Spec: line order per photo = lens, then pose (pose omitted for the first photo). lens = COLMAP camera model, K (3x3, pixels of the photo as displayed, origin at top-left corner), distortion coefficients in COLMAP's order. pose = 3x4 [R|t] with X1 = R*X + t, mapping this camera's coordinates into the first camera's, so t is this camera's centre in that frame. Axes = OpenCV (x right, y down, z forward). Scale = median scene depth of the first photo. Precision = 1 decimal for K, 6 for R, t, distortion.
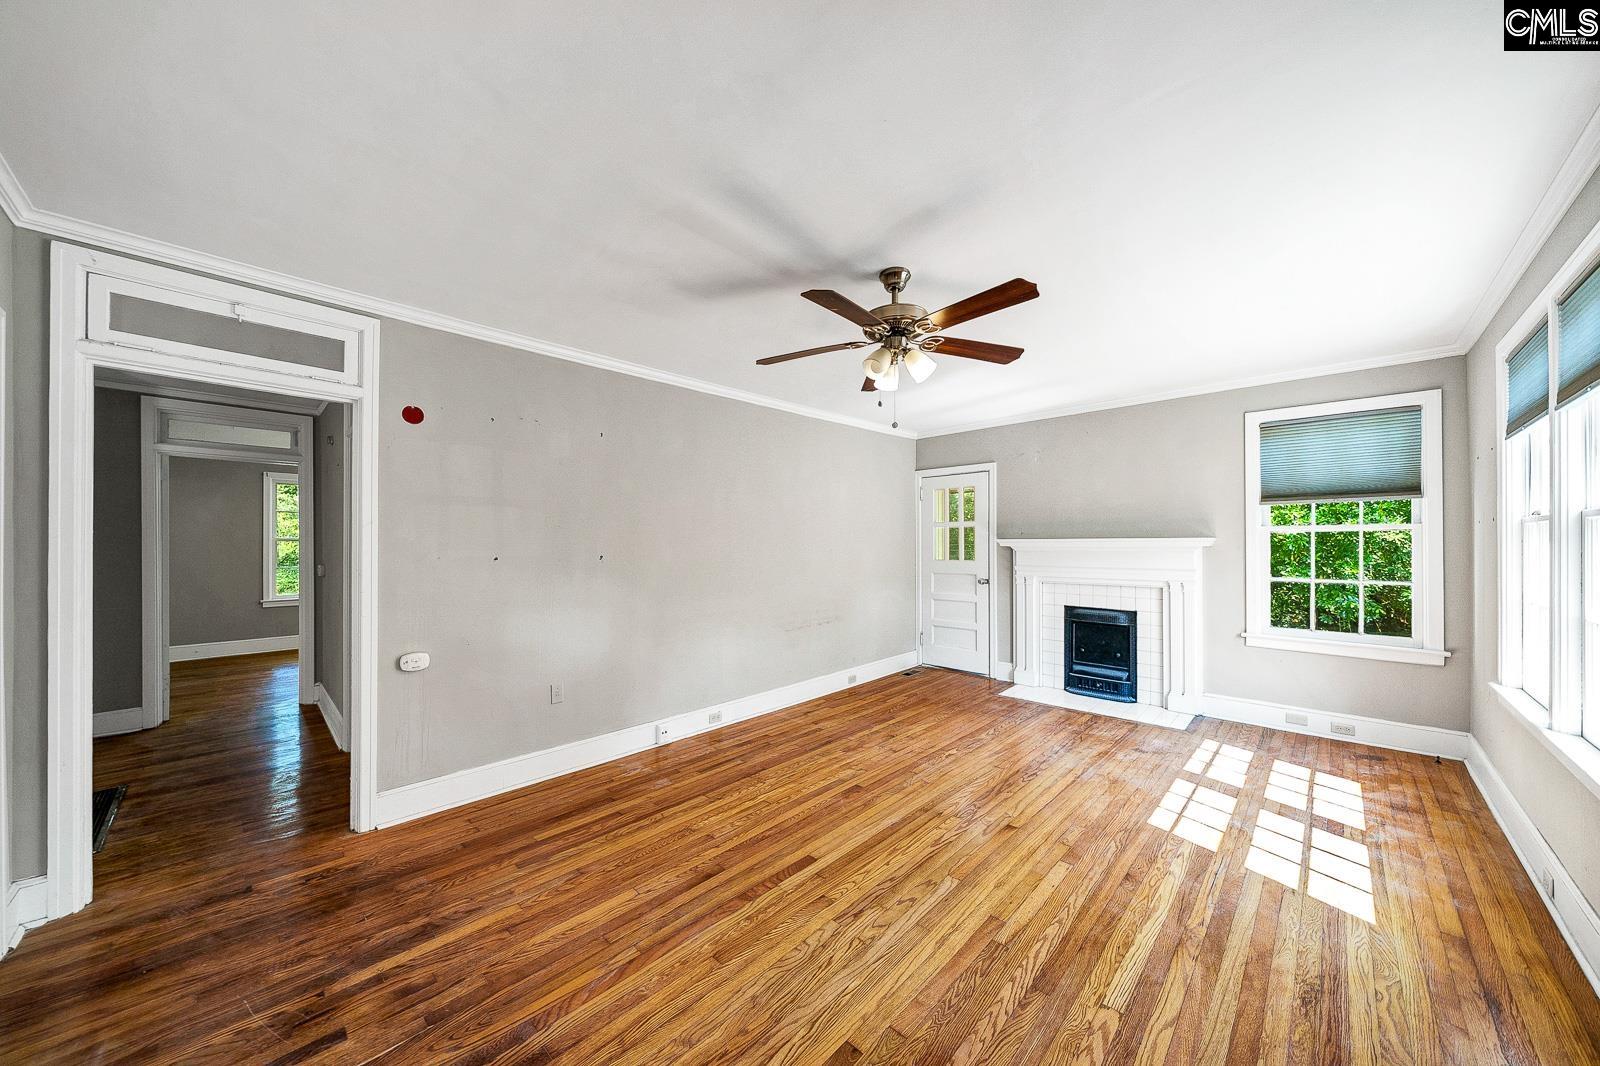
lens RADIAL K [[552.1, 0, 798.0], [0, 552.1, 543.2], [0, 0, 1]] dist [-0.000078, -0.000003]
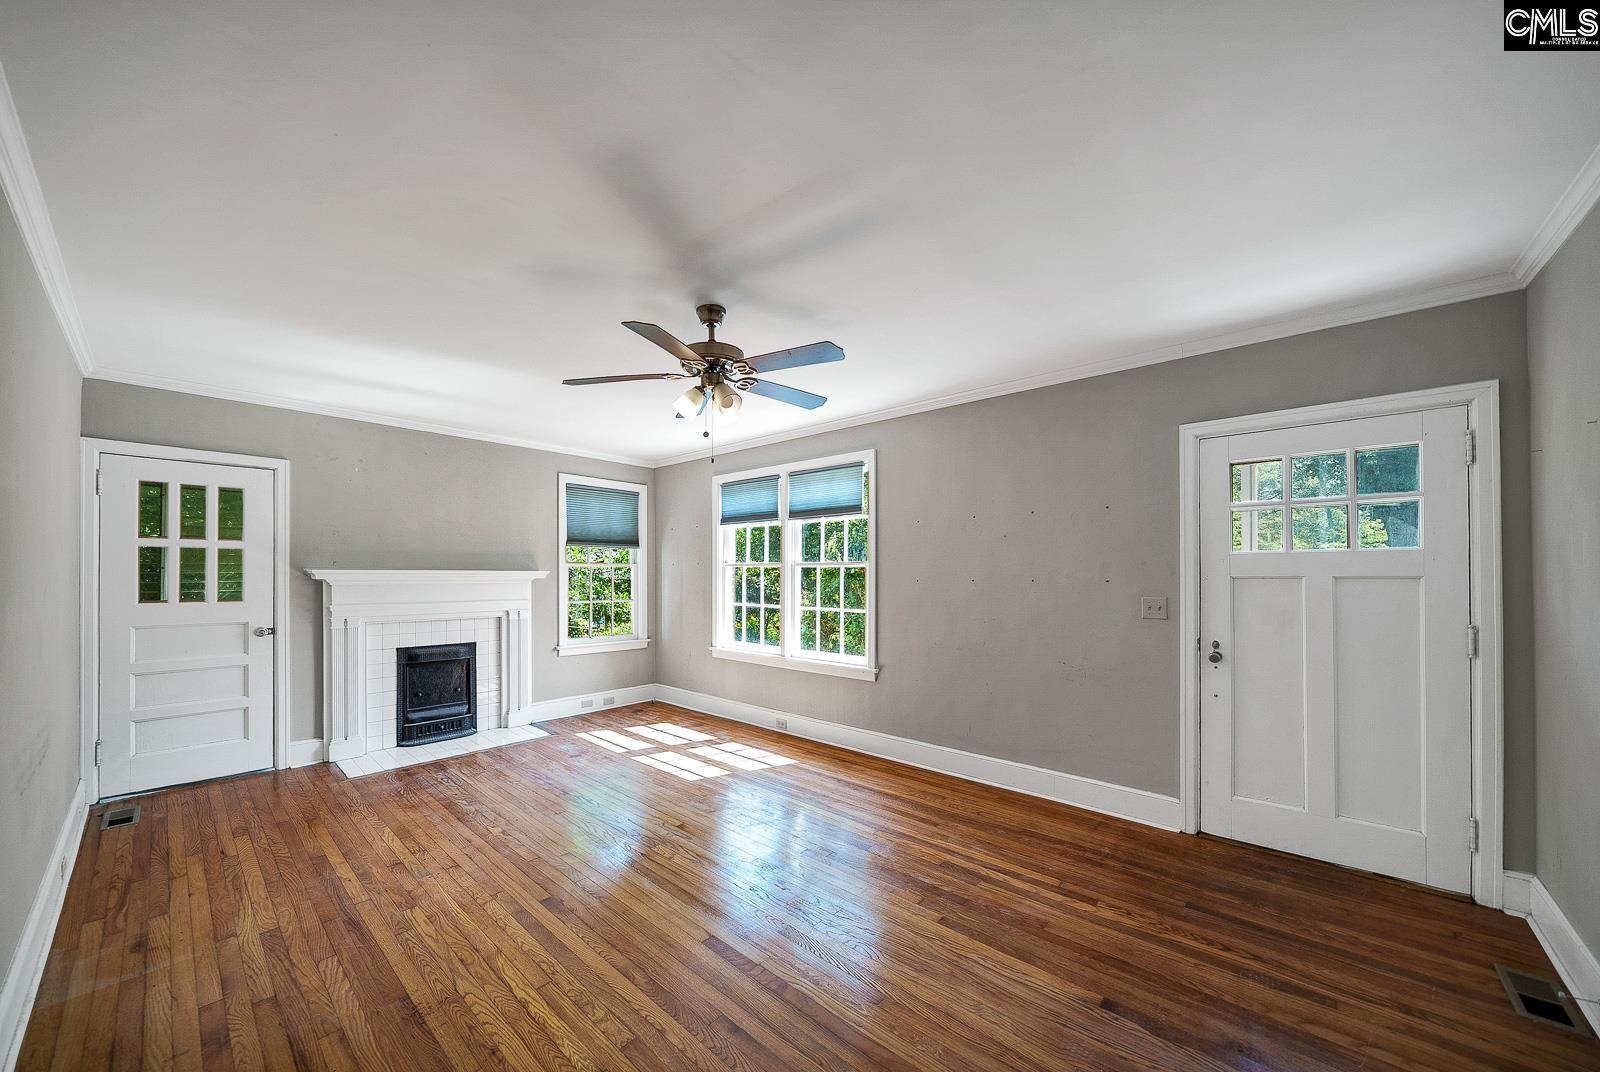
lens RADIAL K [[569.3, 0, 780.8], [0, 569.3, 573.2], [0, 0, 1]] dist [-0.001889, -0.000065]
pose [[-0.025768, 0.003393, 0.999662, -0.523627], [-0.003518, 0.999988, -0.003485, -0.002381], [-0.999662, -0.003607, -0.025756, 0.545421]]
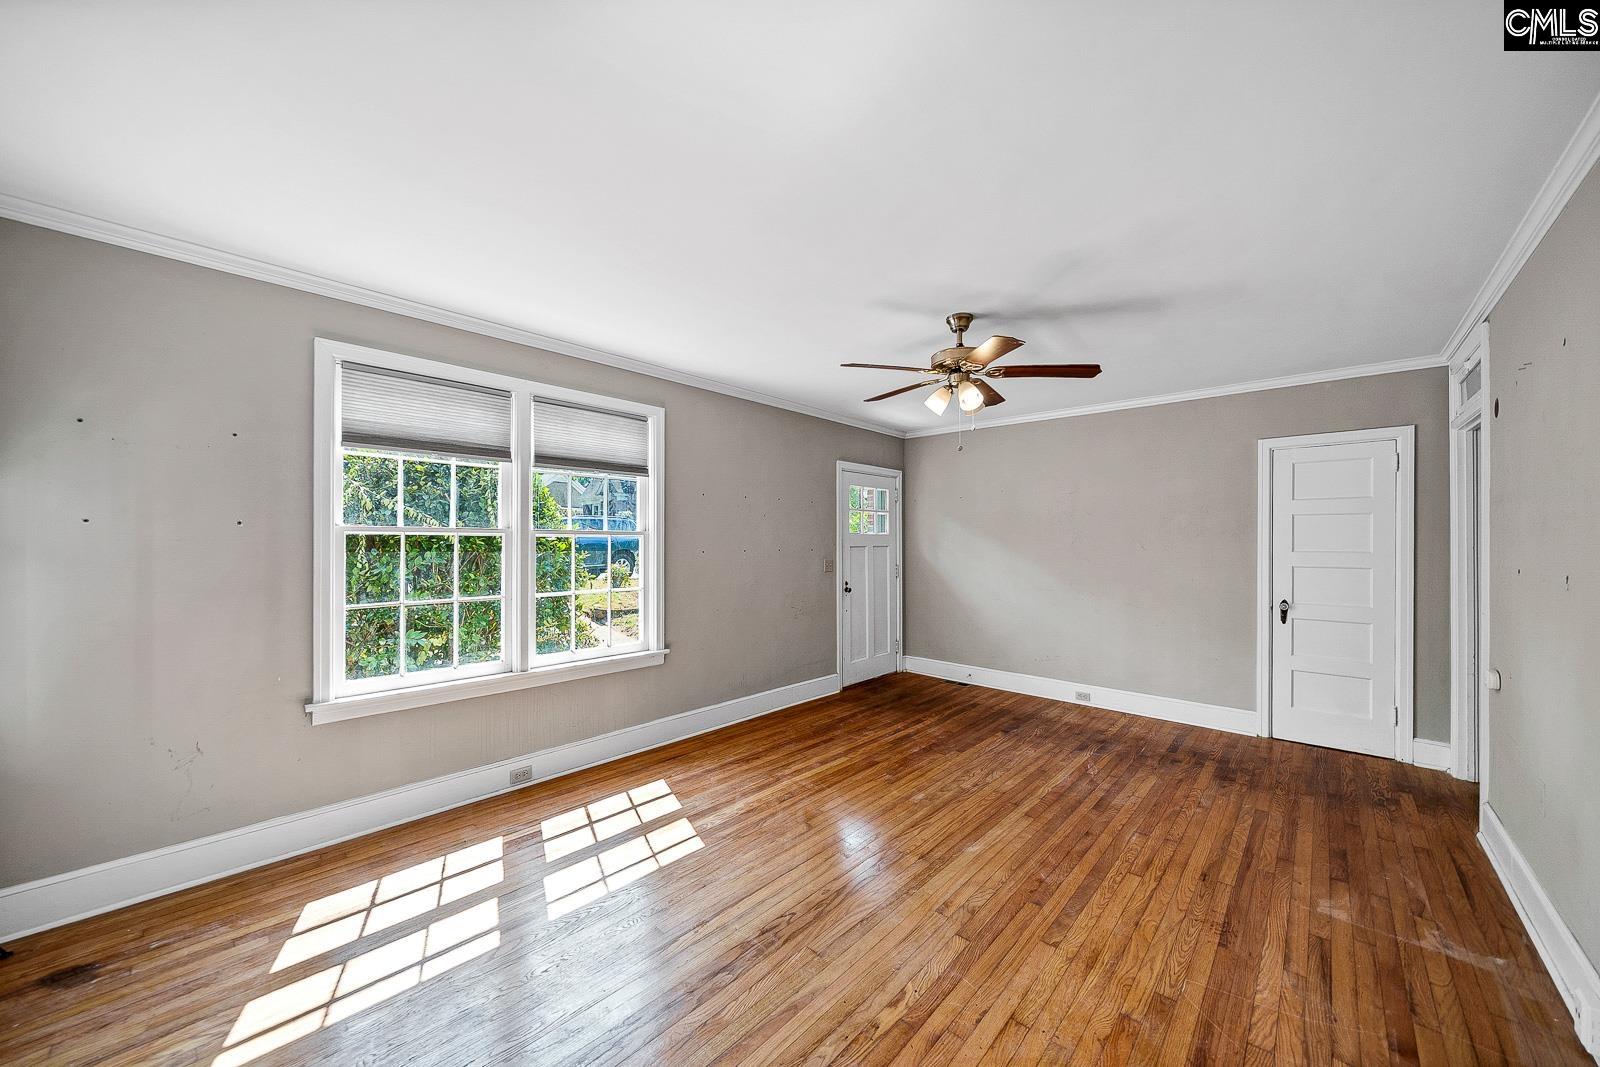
lens RADIAL K [[583.3, 0, 796.3], [0, 583.3, 542.8], [0, 0, 1]] dist [-0.002656, -0.000312]
pose [[-0.999709, 0.000120, -0.024132, 0.332739], [0.000194, 0.999995, -0.003053, -0.006632], [0.024132, -0.003057, -0.999704, 1.338442]]
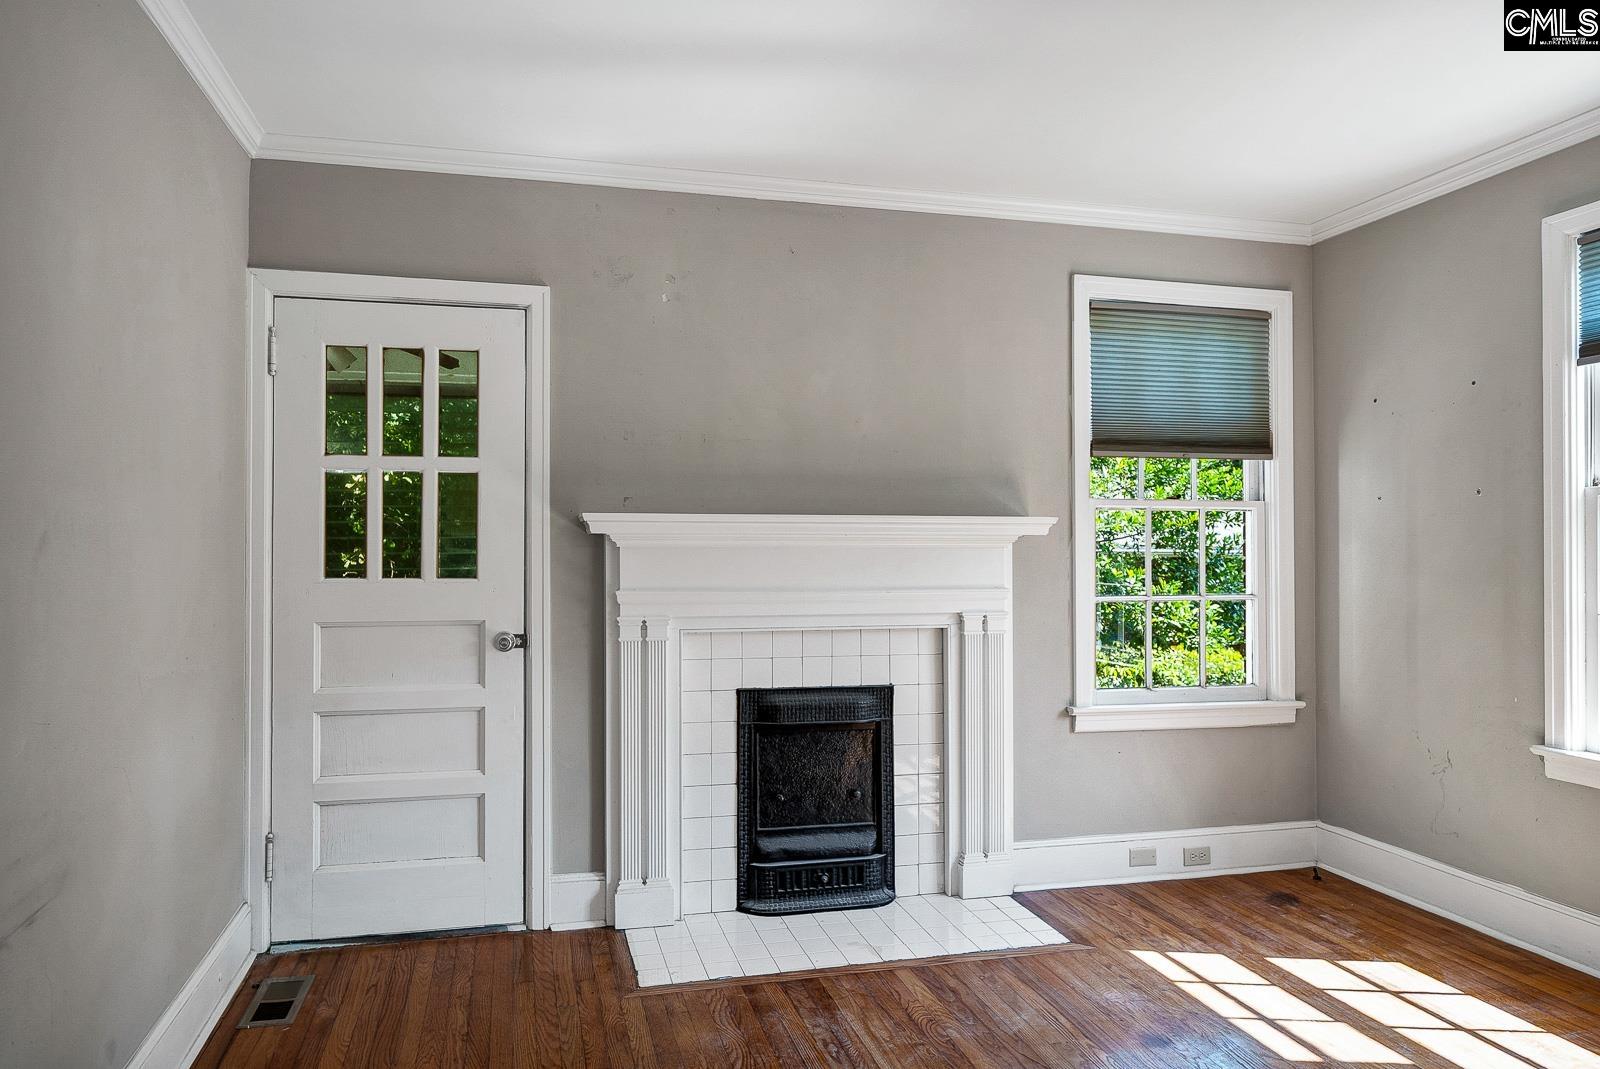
lens RADIAL K [[1036.3, 0, 781.4], [0, 1036.3, 533.0], [0, 0, 1]] dist [-0.000106, 0.004355]
pose [[0.522948, 0.016873, 0.852198, -0.147928], [-0.003067, 0.999835, -0.017913, 0.021687], [-0.852359, 0.006754, 0.522913, 0.757764]]
